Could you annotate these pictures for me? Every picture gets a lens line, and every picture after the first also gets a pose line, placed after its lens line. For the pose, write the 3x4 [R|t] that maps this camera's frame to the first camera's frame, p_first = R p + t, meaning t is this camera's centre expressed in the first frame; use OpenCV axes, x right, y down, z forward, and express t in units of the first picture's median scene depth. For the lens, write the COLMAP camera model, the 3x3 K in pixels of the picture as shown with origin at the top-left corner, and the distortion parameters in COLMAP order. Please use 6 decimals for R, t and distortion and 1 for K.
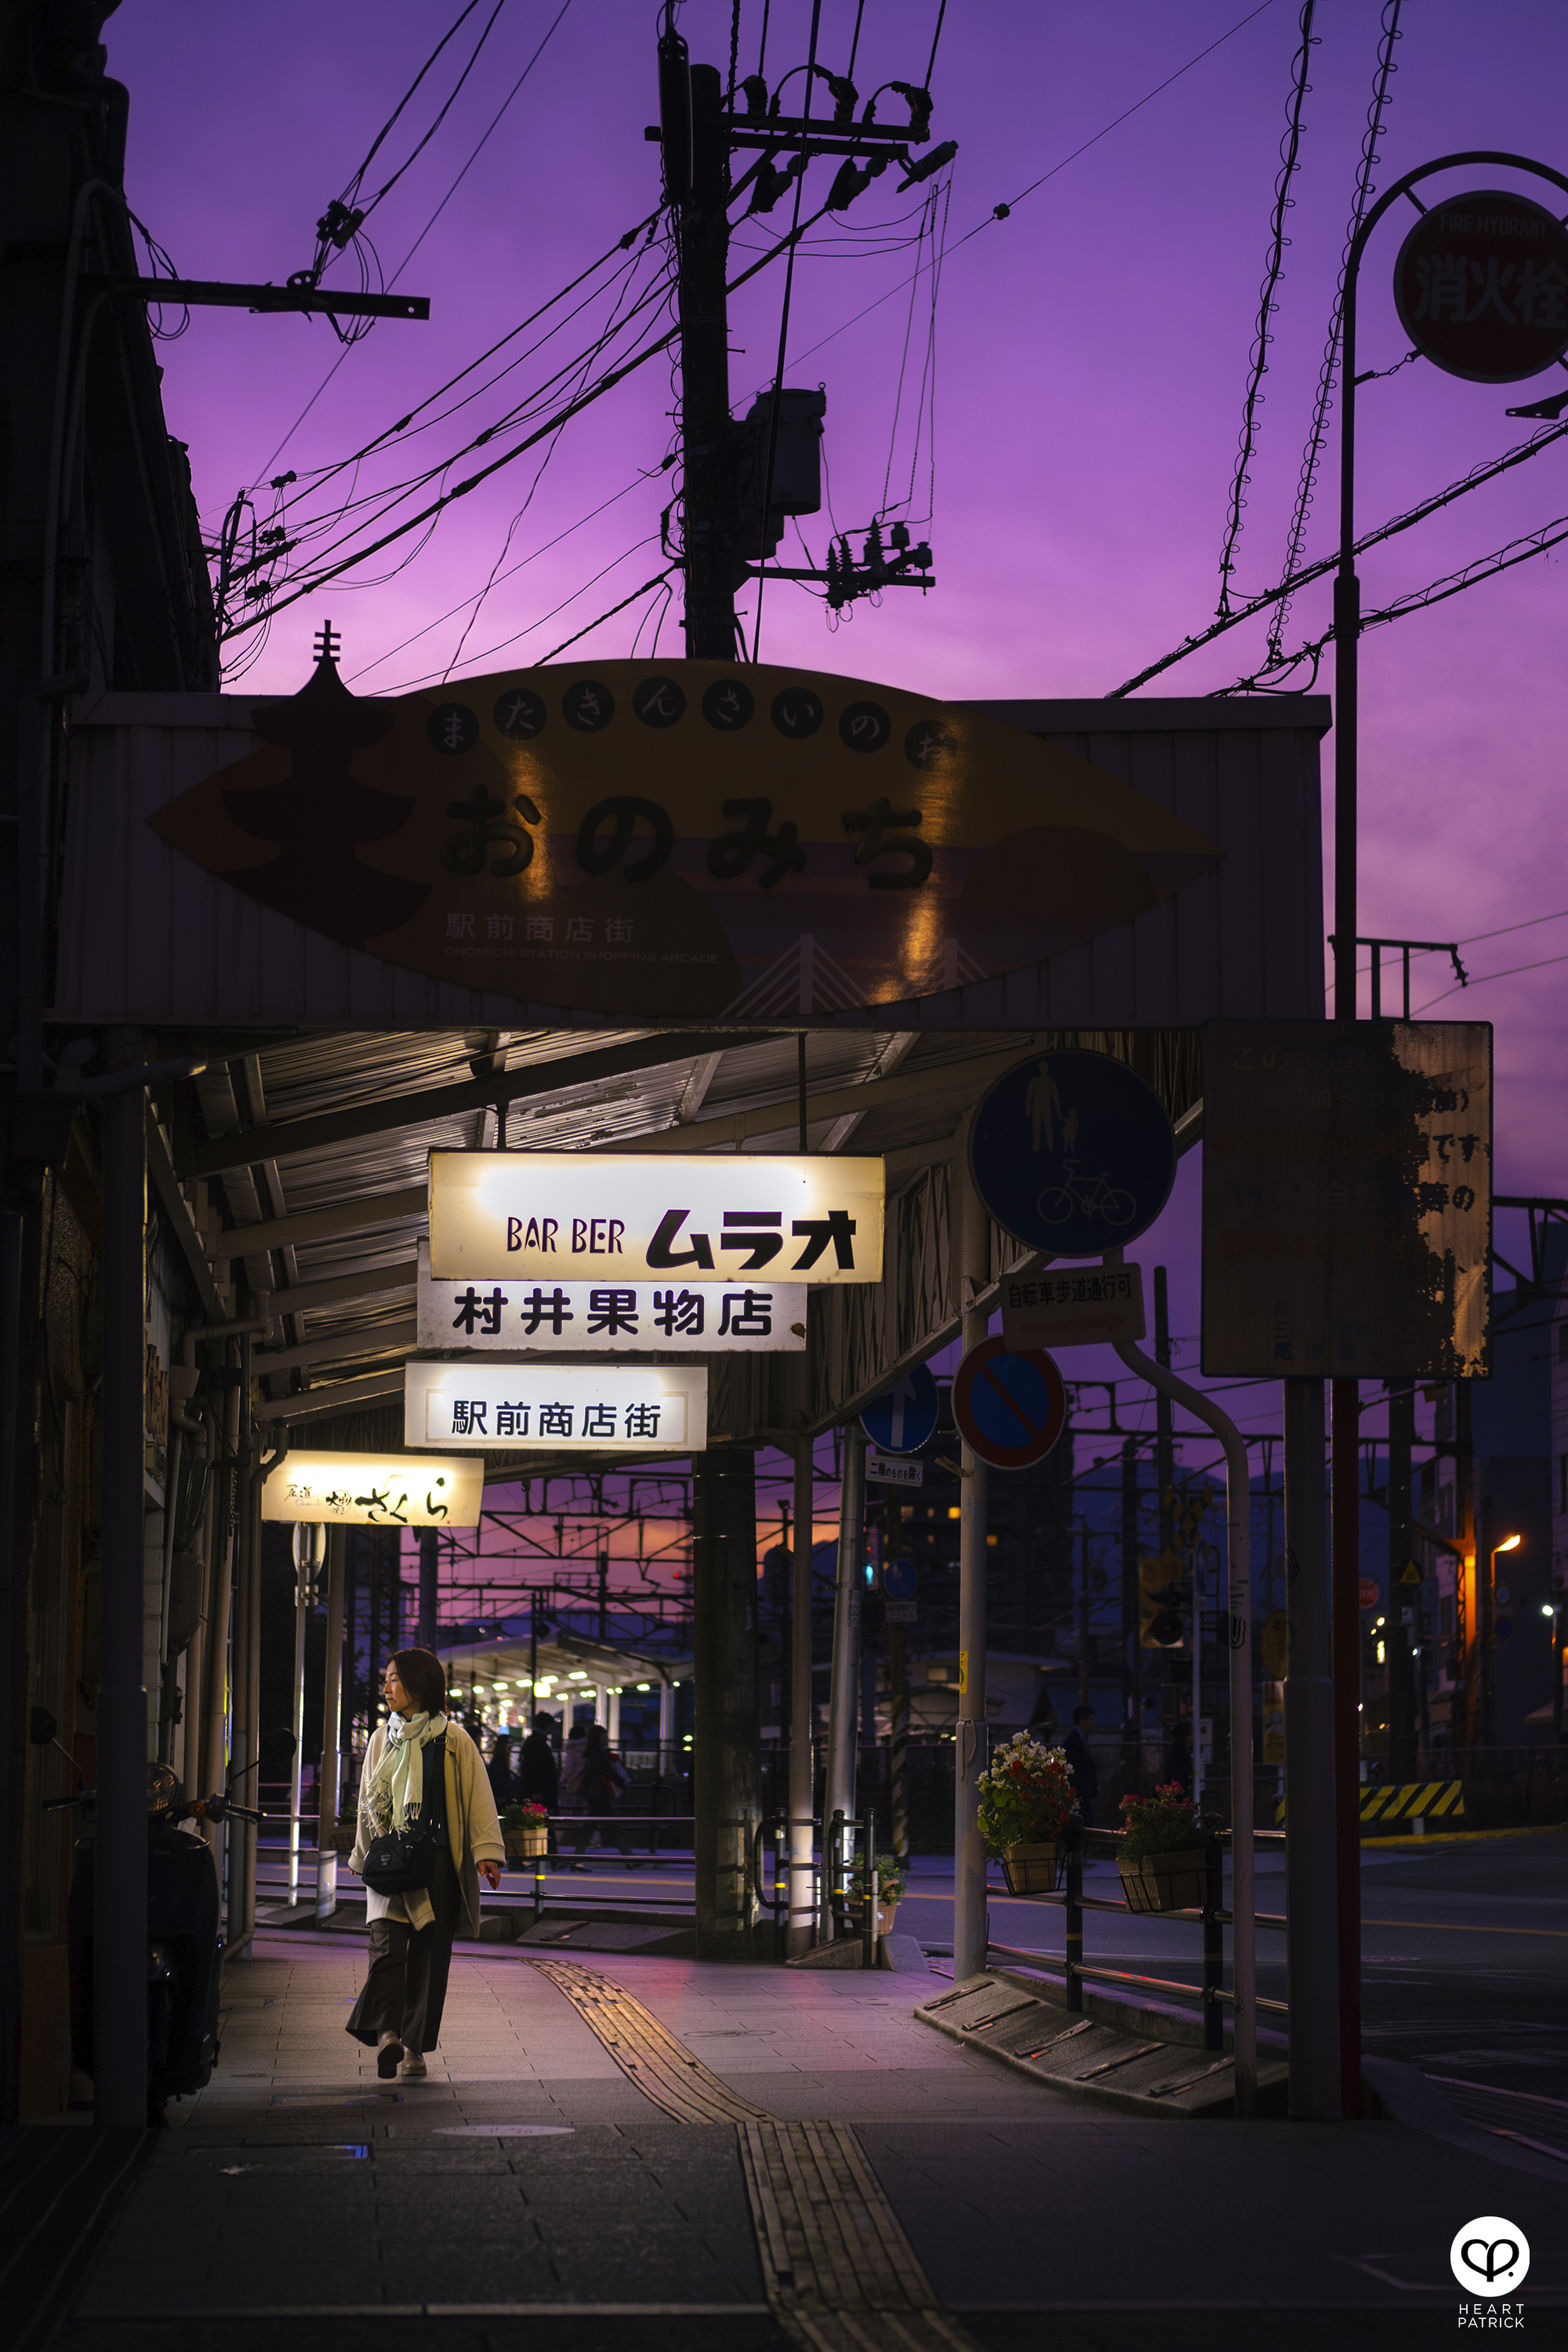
lens RADIAL K [[4971.6, 0, 874.5], [0, 4971.6, 1175.4], [0, 0, 1]] dist [0.033439, -0.344219]
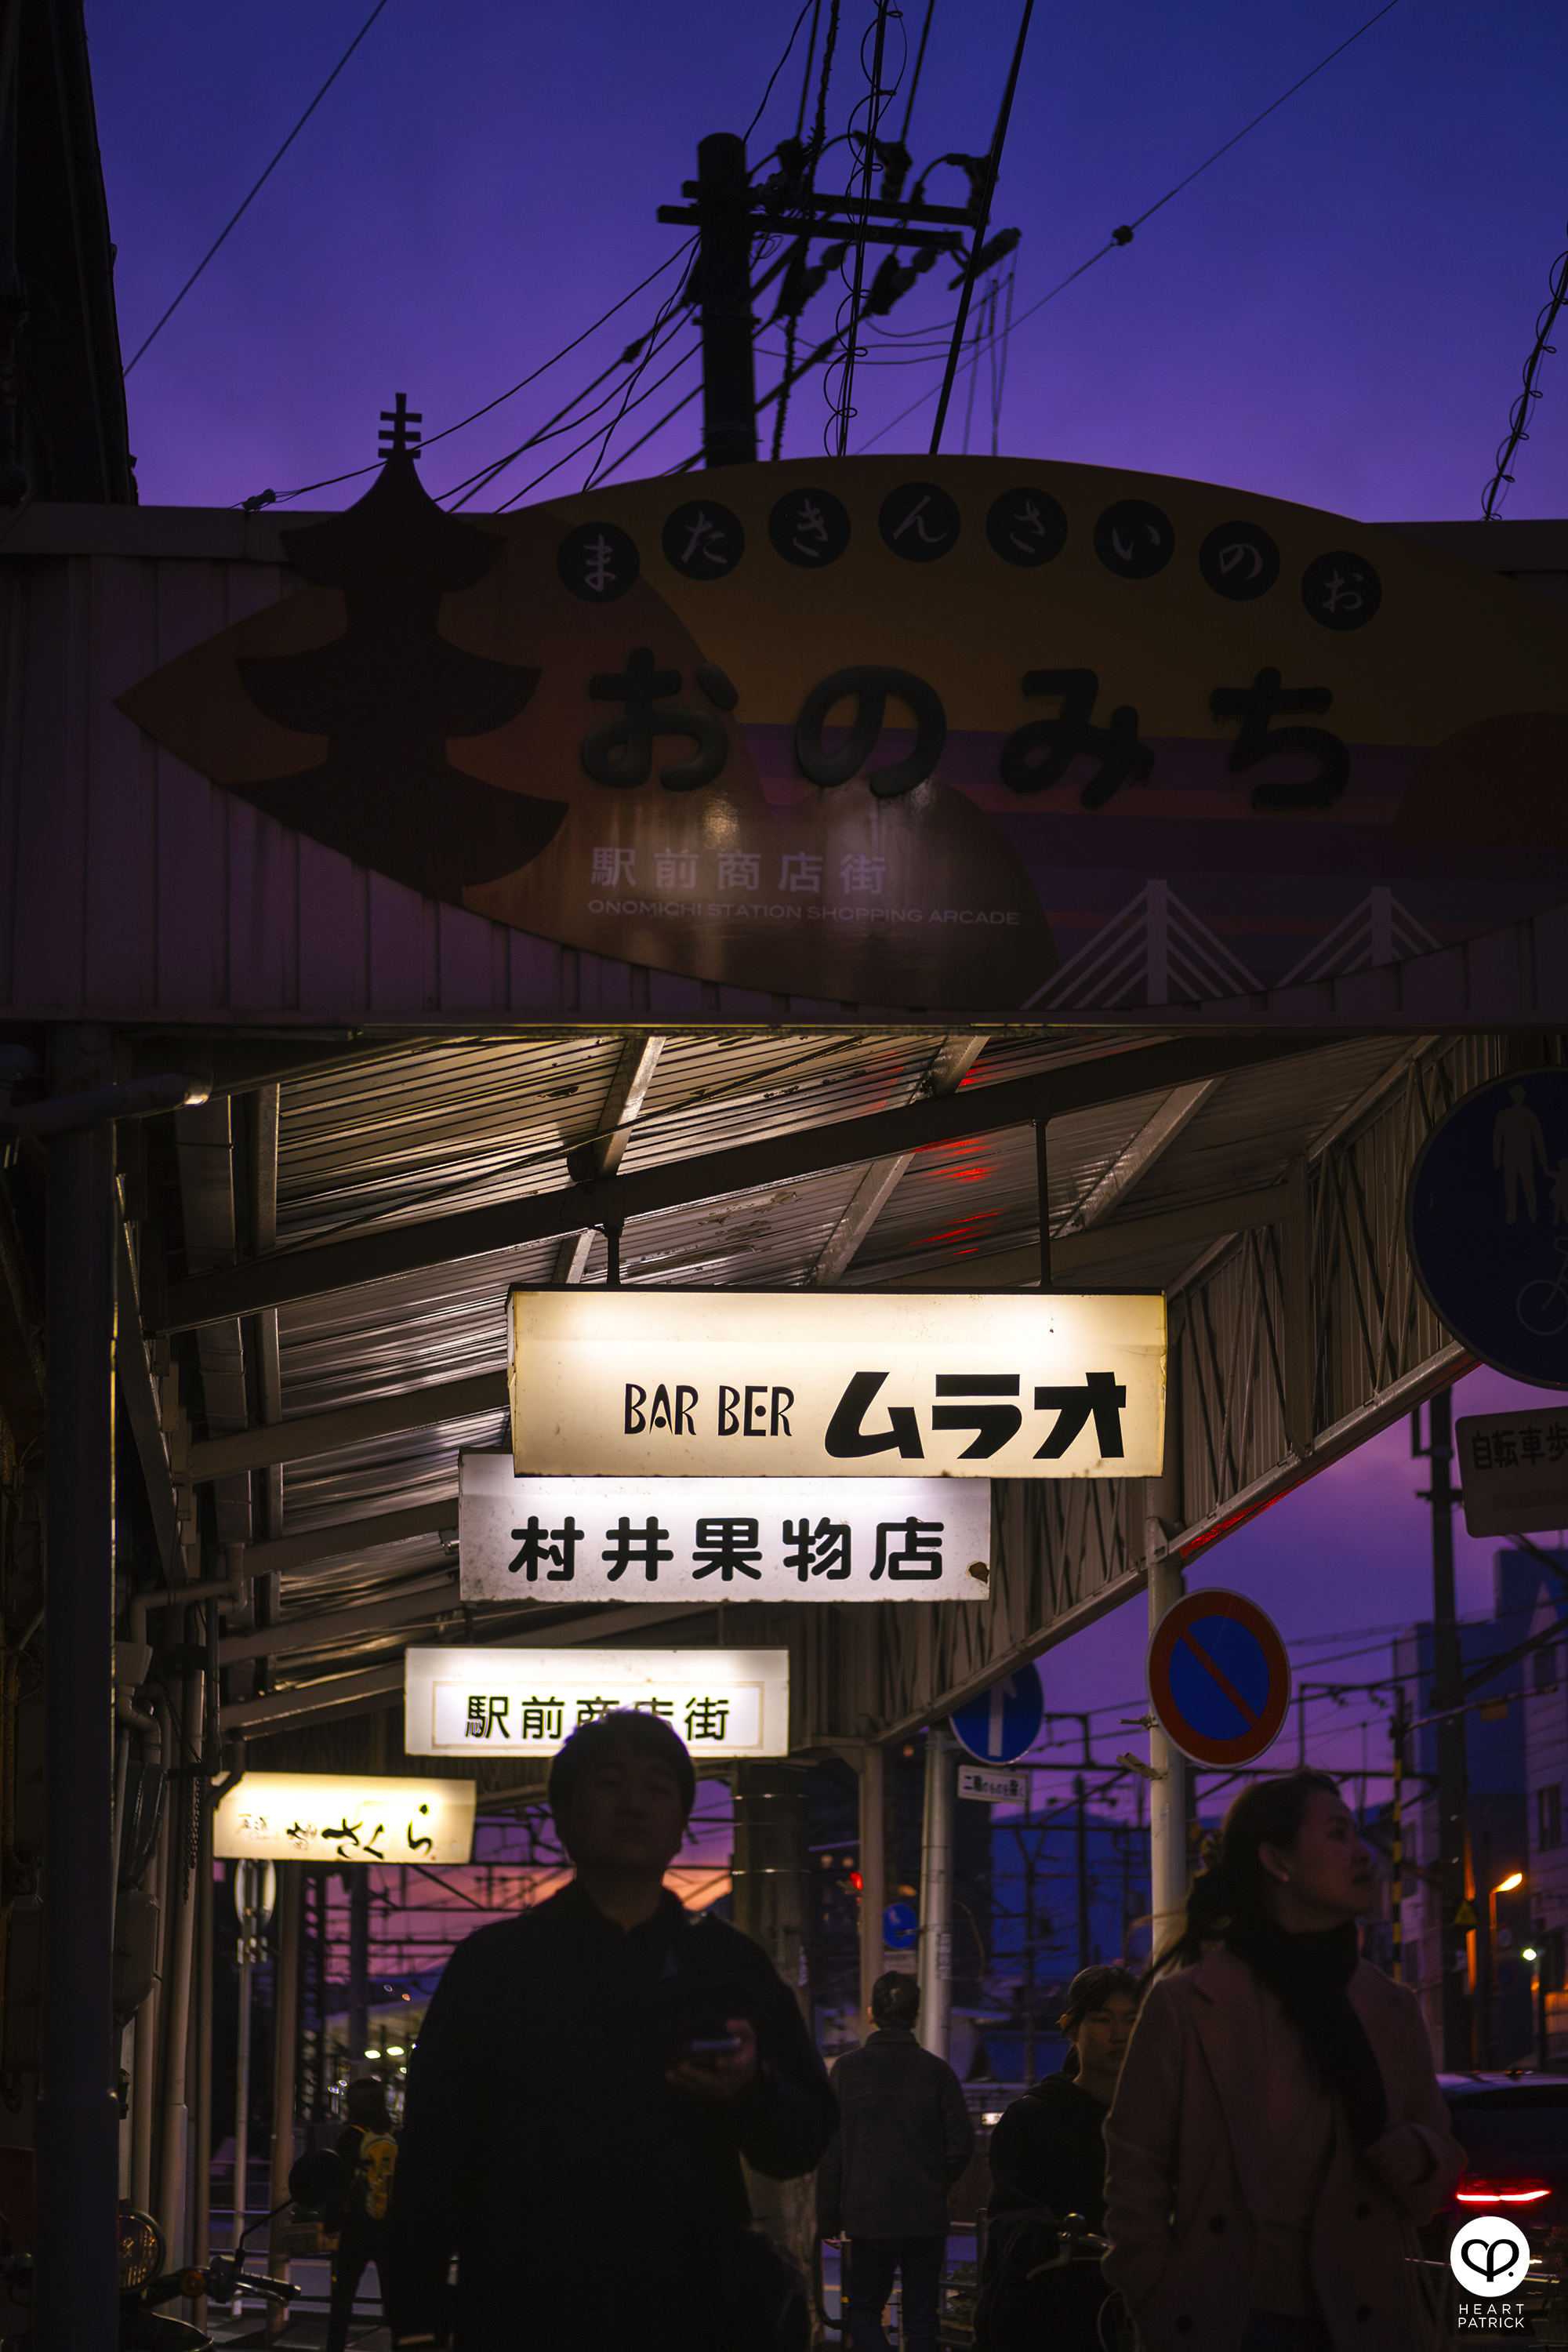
lens RADIAL K [[4971.6, 0, 874.5], [0, 4971.6, 1175.4], [0, 0, 1]] dist [0.033439, -0.344219]
pose [[0.999769, -0.008264, 0.019817, -0.044972], [0.009624, 0.997530, -0.069576, 0.023744], [-0.019193, 0.069750, 0.997380, 0.265537]]
